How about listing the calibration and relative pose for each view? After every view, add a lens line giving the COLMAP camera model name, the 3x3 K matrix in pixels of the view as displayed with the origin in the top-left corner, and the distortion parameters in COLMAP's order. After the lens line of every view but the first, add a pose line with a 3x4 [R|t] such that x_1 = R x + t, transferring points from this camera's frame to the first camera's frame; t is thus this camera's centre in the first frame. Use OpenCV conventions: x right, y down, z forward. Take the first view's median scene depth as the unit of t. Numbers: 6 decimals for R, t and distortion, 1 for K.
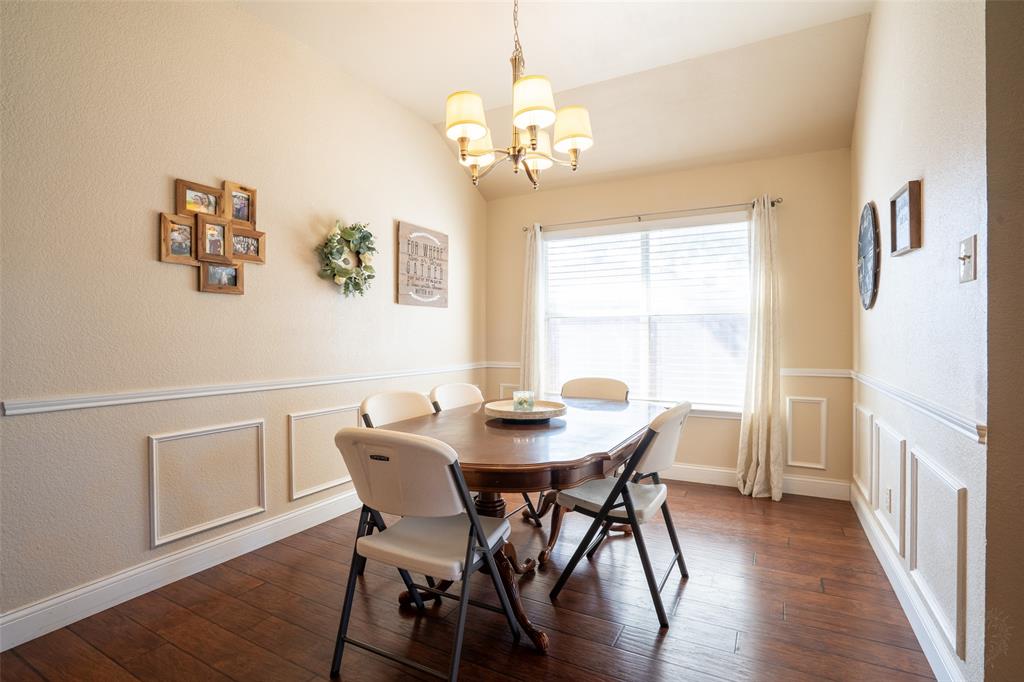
lens RADIAL K [[475.0, 0, 513.6], [0, 475.0, 342.9], [0, 0, 1]] dist [-0.064351, 0.025893]
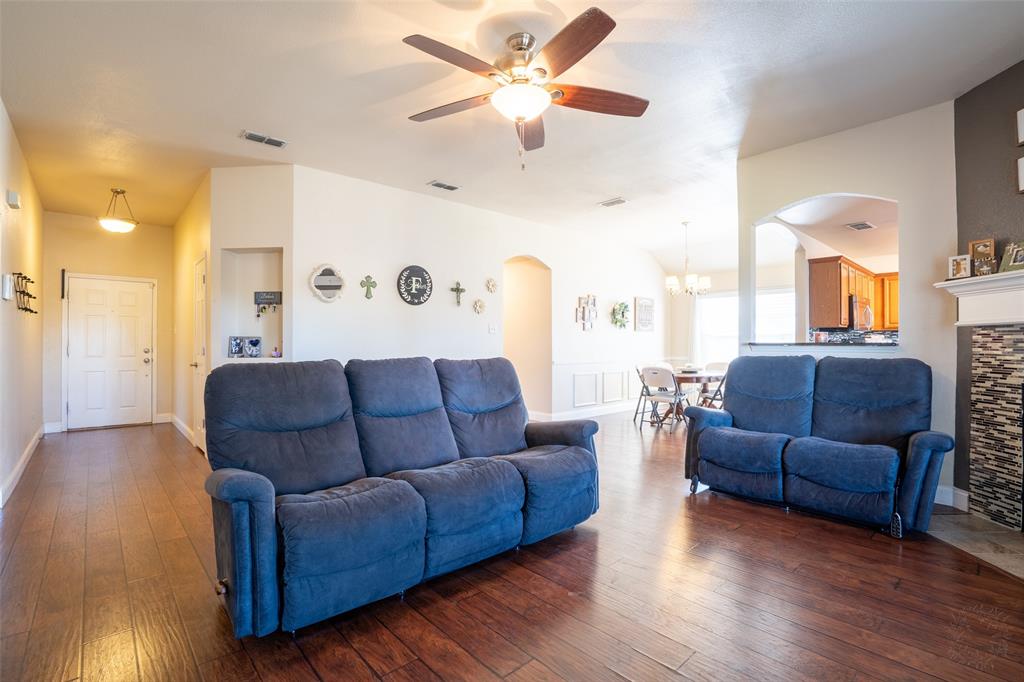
lens RADIAL K [[475.0, 0, 513.6], [0, 475.0, 342.9], [0, 0, 1]] dist [-0.064351, 0.025893]
pose [[0.941879, -0.000131, -0.335952, -0.019708], [-0.005519, 0.999859, -0.015863, 0.024618], [0.335907, 0.016795, 0.941745, -1.790810]]
